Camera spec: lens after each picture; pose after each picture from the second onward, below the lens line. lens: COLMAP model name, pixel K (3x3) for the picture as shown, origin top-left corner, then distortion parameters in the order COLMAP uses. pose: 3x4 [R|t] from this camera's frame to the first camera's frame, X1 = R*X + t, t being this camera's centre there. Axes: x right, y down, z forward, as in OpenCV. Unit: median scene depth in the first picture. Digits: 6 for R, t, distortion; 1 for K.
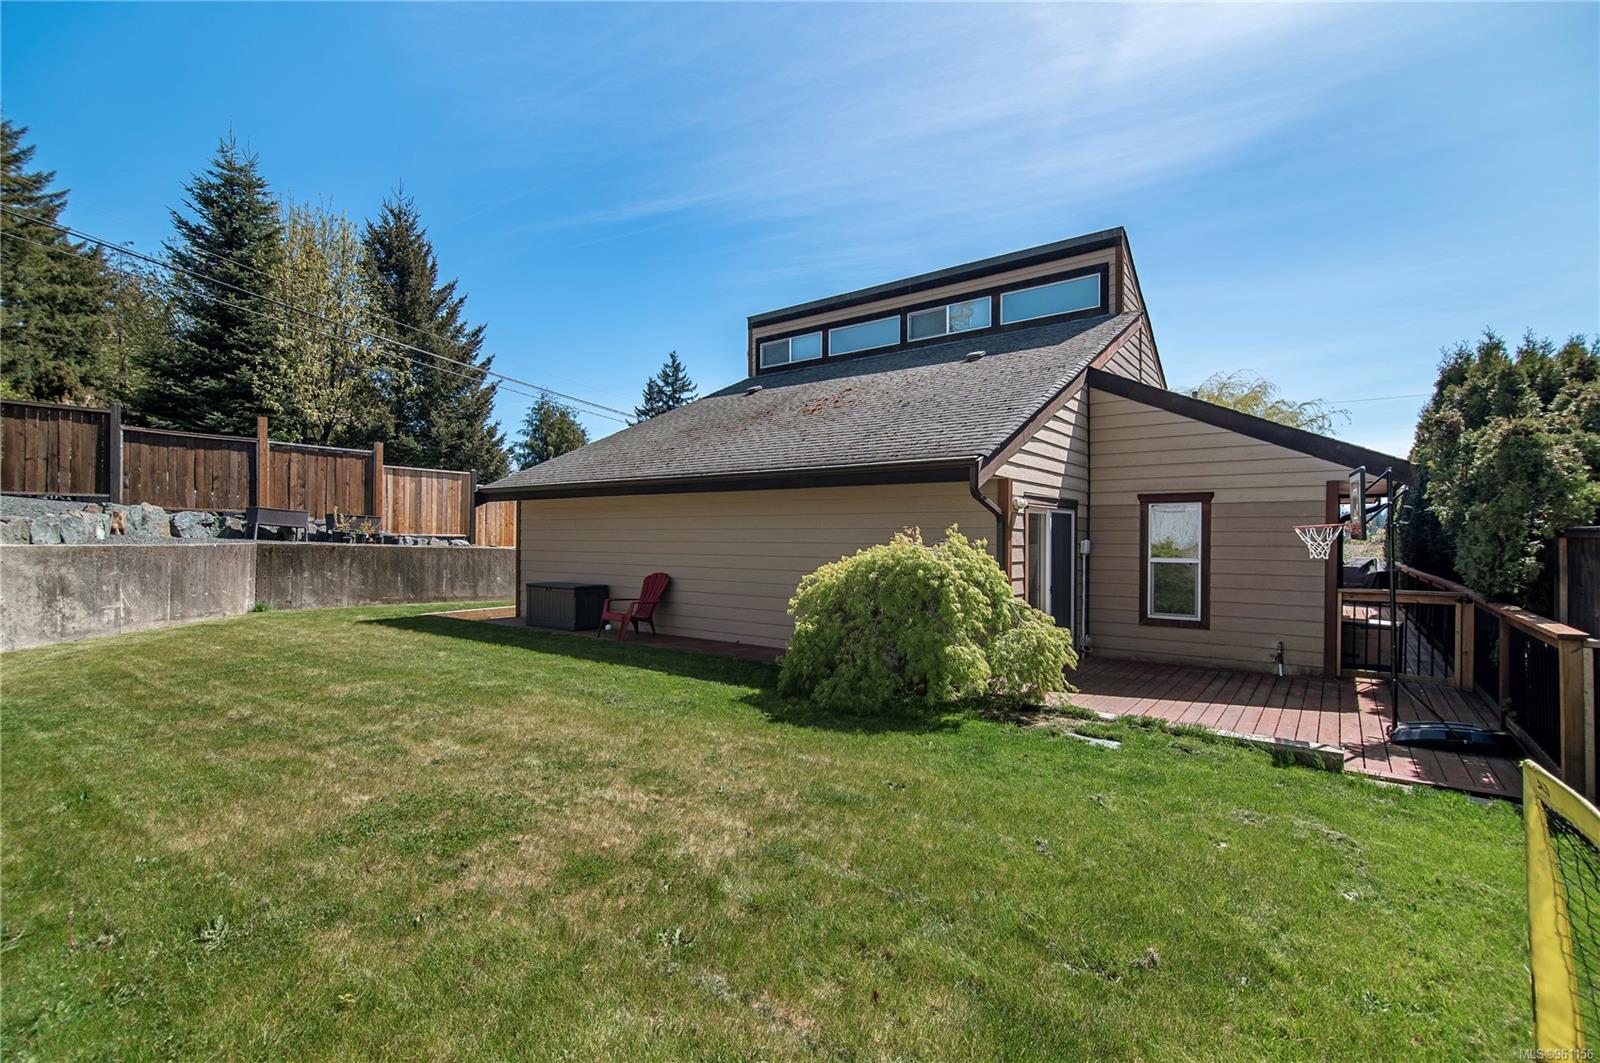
lens RADIAL K [[717.0, 0, 803.1], [0, 717.0, 540.7], [0, 0, 1]] dist [0.019607, -0.011498]
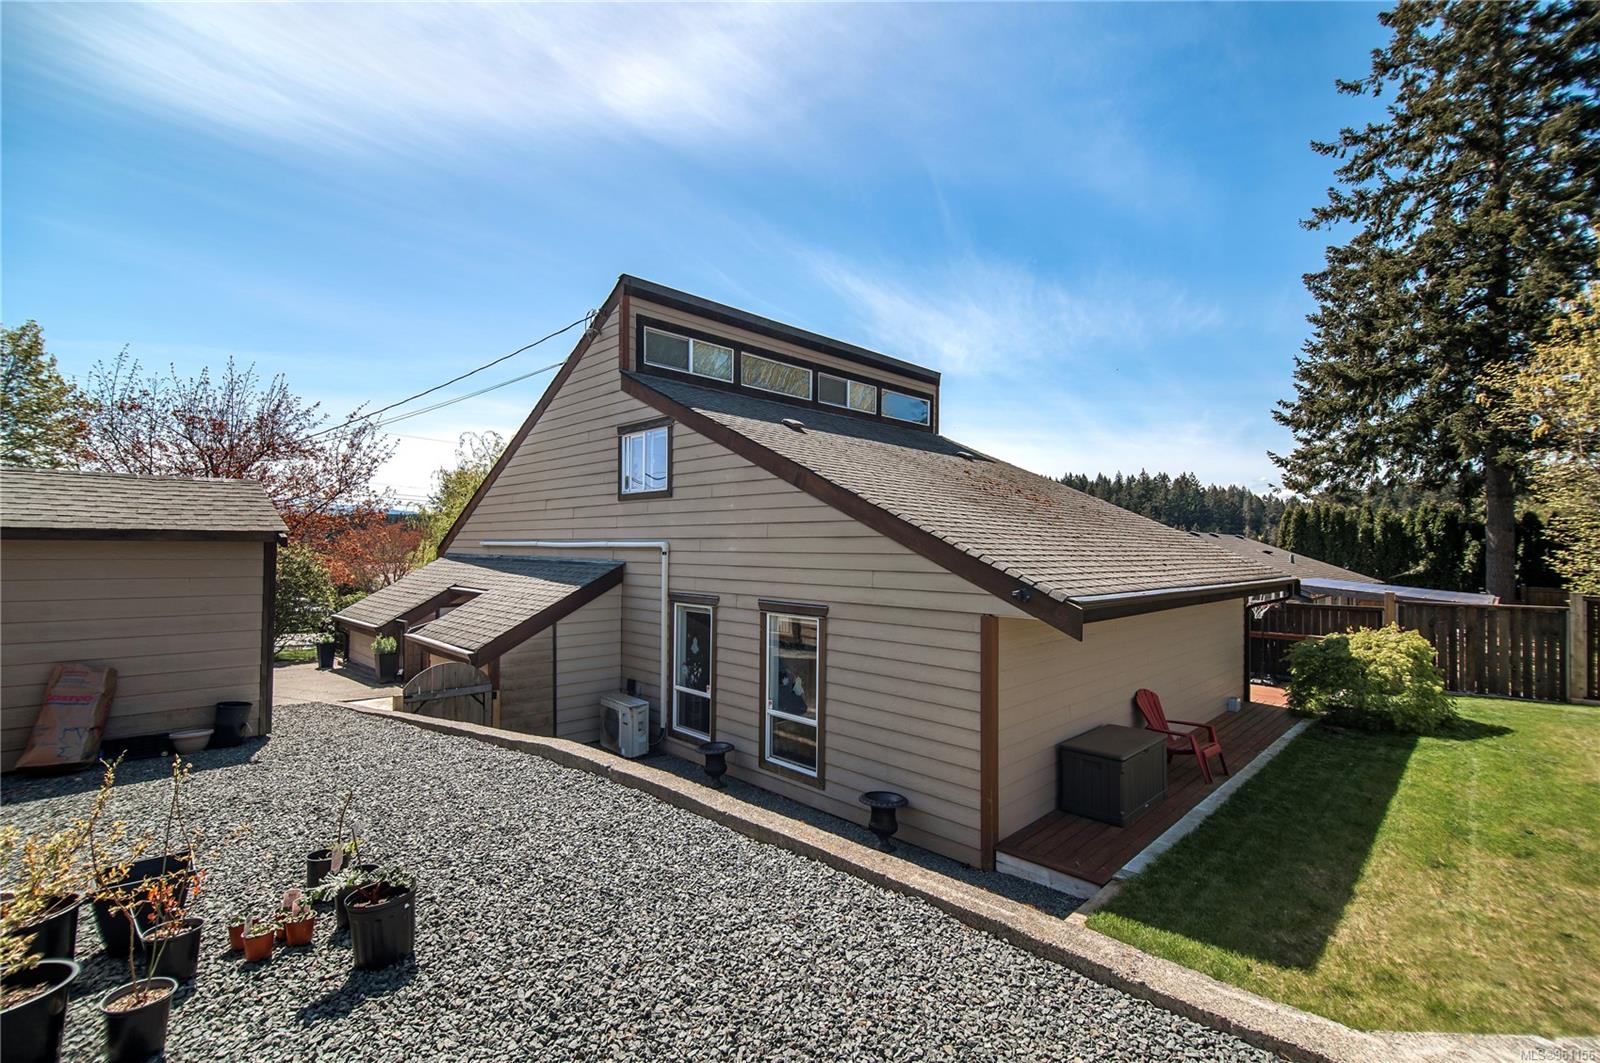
lens RADIAL K [[701.9, 0, 793.4], [0, 701.9, 536.4], [0, 0, 1]] dist [0.018100, -0.010713]
pose [[0.152486, 0.014396, 0.988201, -0.838754], [-0.000183, 0.999894, -0.014538, -0.098610], [-0.988306, 0.002036, 0.152472, 0.988530]]
